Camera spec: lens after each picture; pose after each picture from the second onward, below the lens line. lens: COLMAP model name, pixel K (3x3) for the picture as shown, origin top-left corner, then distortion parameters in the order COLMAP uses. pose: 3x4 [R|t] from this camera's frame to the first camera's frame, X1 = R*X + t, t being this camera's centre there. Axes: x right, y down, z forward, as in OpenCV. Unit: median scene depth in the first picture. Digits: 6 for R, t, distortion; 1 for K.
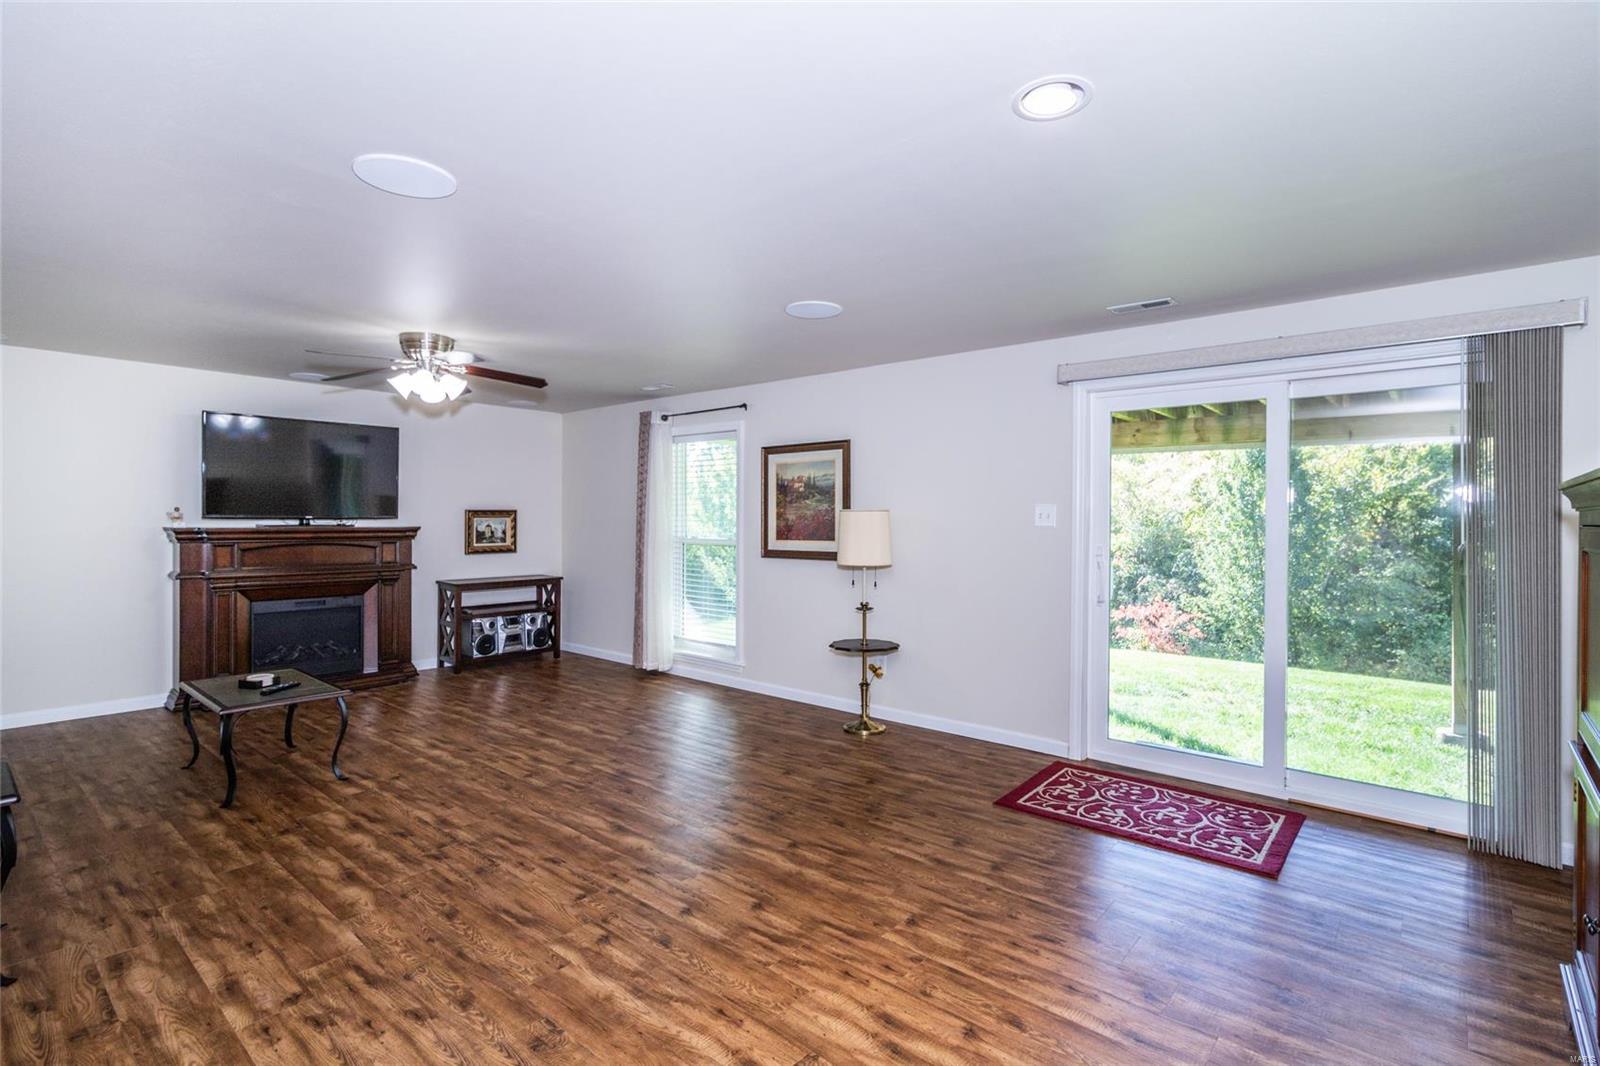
lens RADIAL K [[759.0, 0, 807.3], [0, 759.0, 519.2], [0, 0, 1]] dist [0.003179, 0.002822]
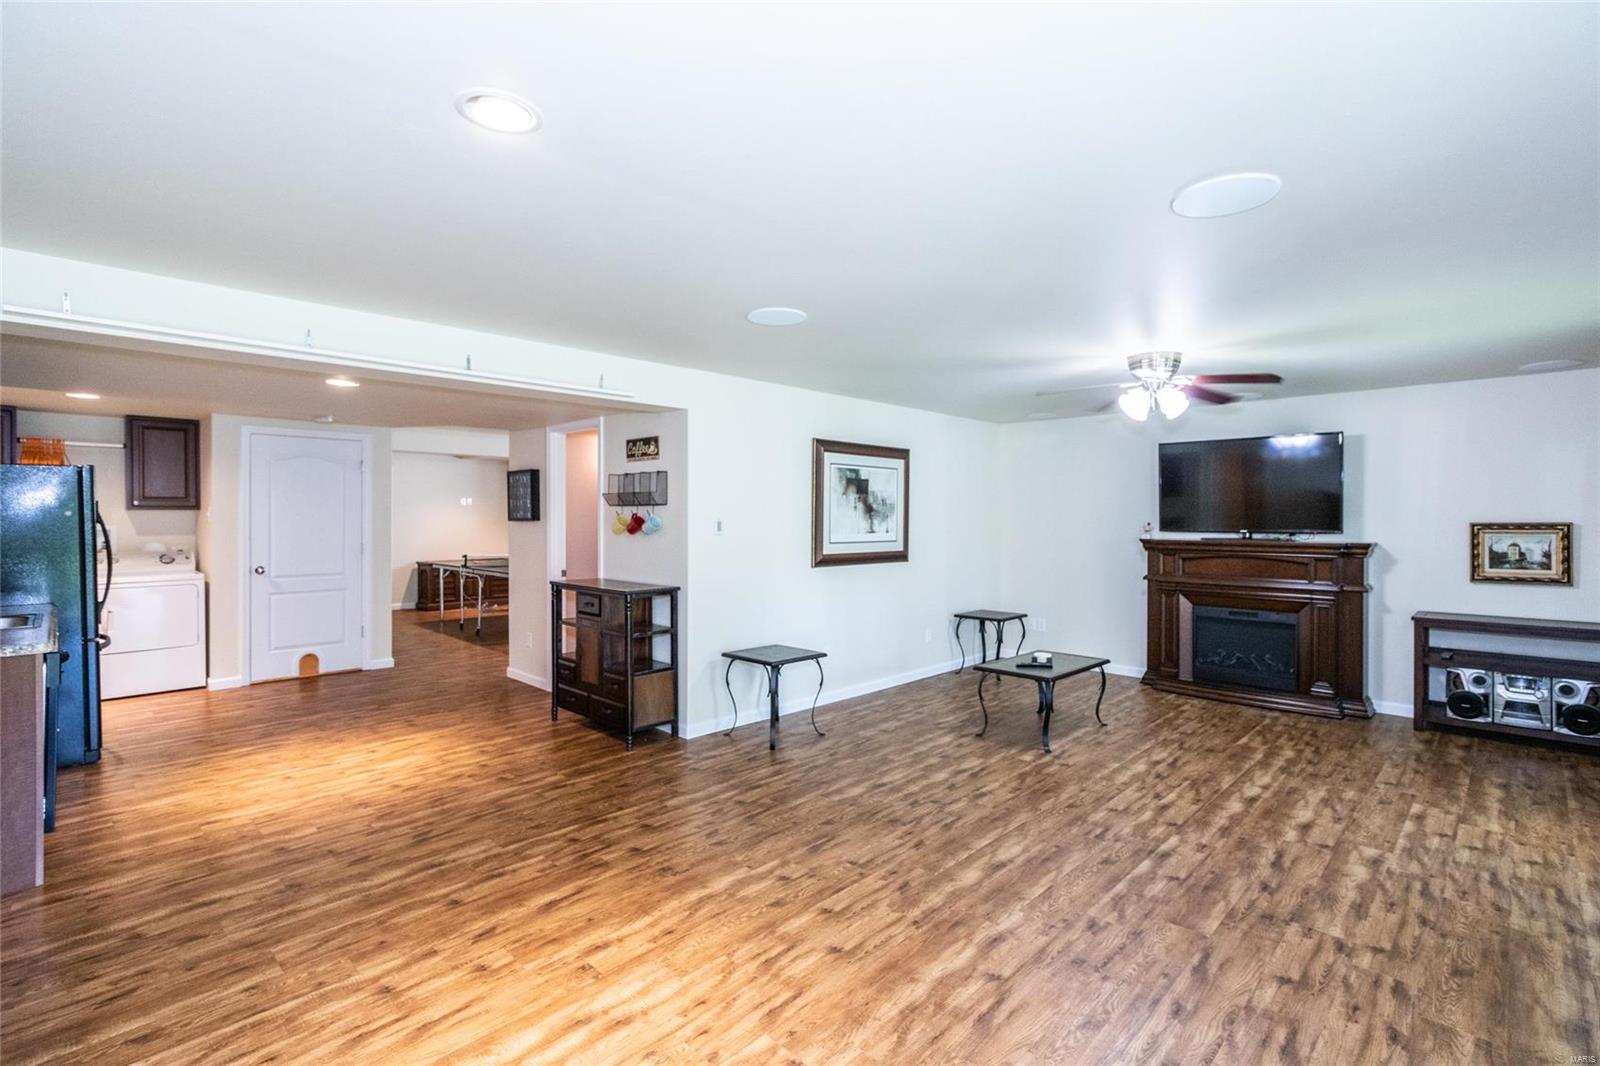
lens RADIAL K [[740.0, 0, 805.7], [0, 740.0, 528.7], [0, 0, 1]] dist [-0.000311, 0.004151]
pose [[-0.054712, 0.006194, -0.998483, 0.645476], [-0.003370, 0.999974, 0.006388, -0.017955], [0.998496, 0.003715, -0.054690, 0.760809]]
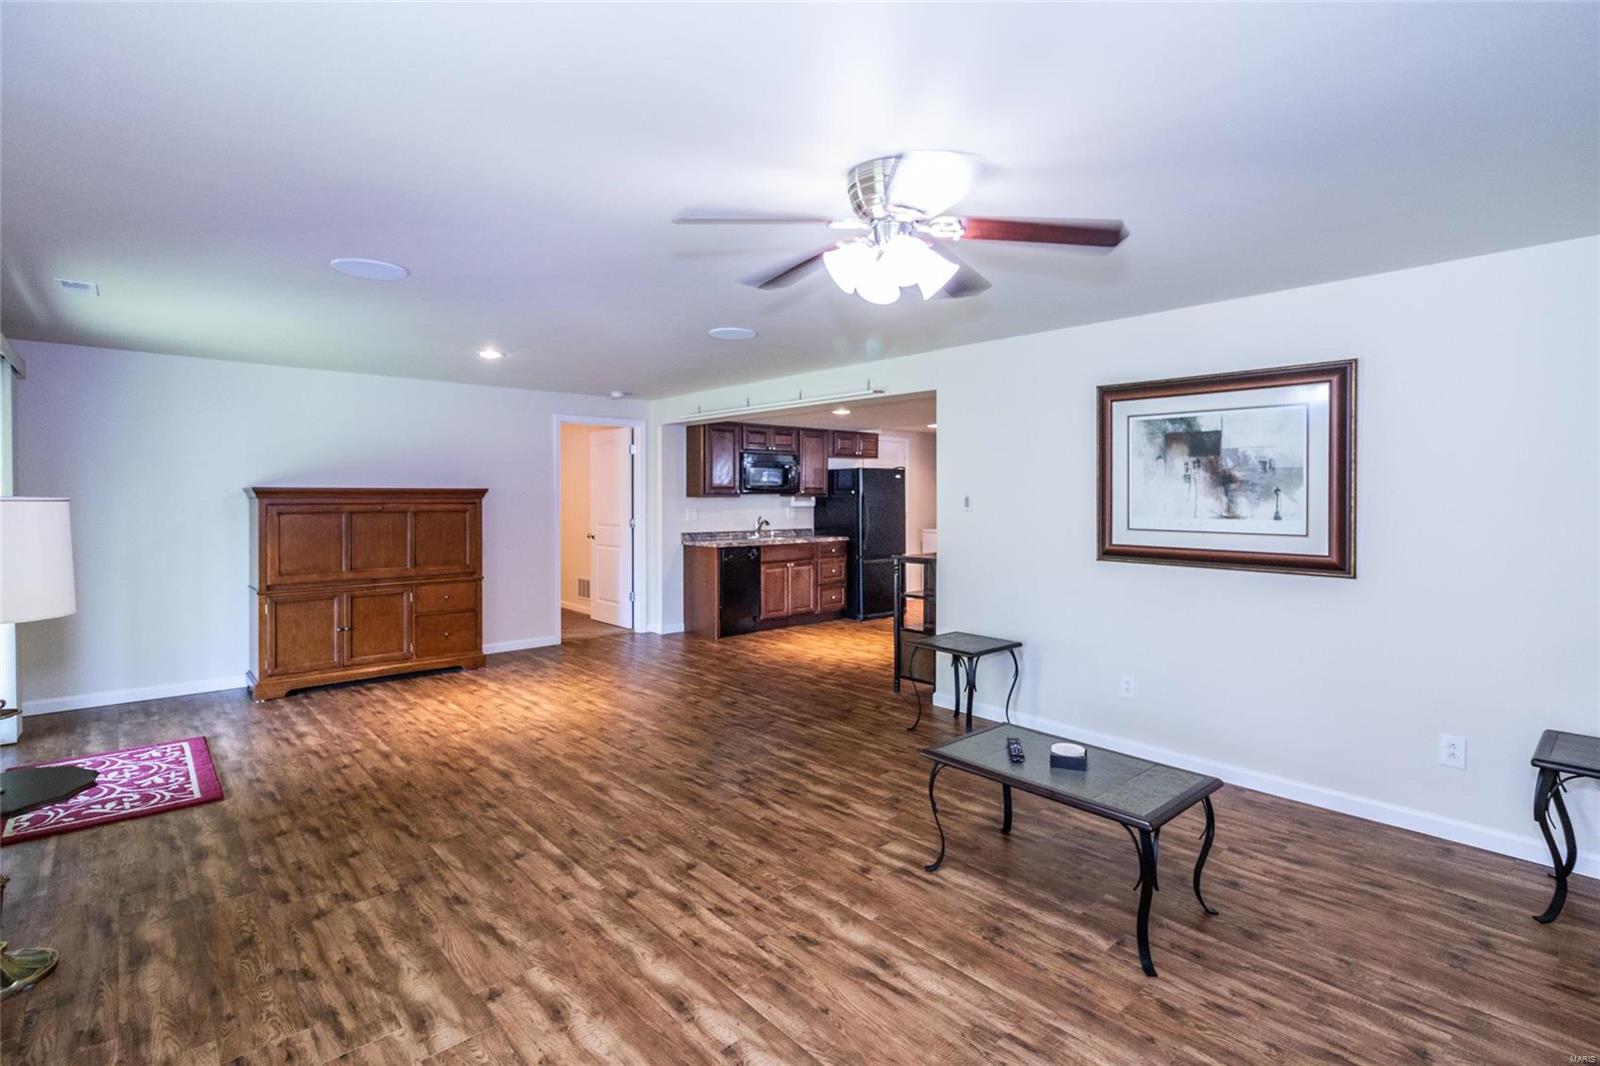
lens RADIAL K [[759.0, 0, 833.2], [0, 759.0, 494.2], [0, 0, 1]] dist [0.003179, 0.002822]
pose [[-0.995031, -0.007666, 0.099274, -0.654011], [-0.007482, 0.999970, 0.002230, -0.029665], [-0.099288, 0.001476, -0.995058, 1.955045]]
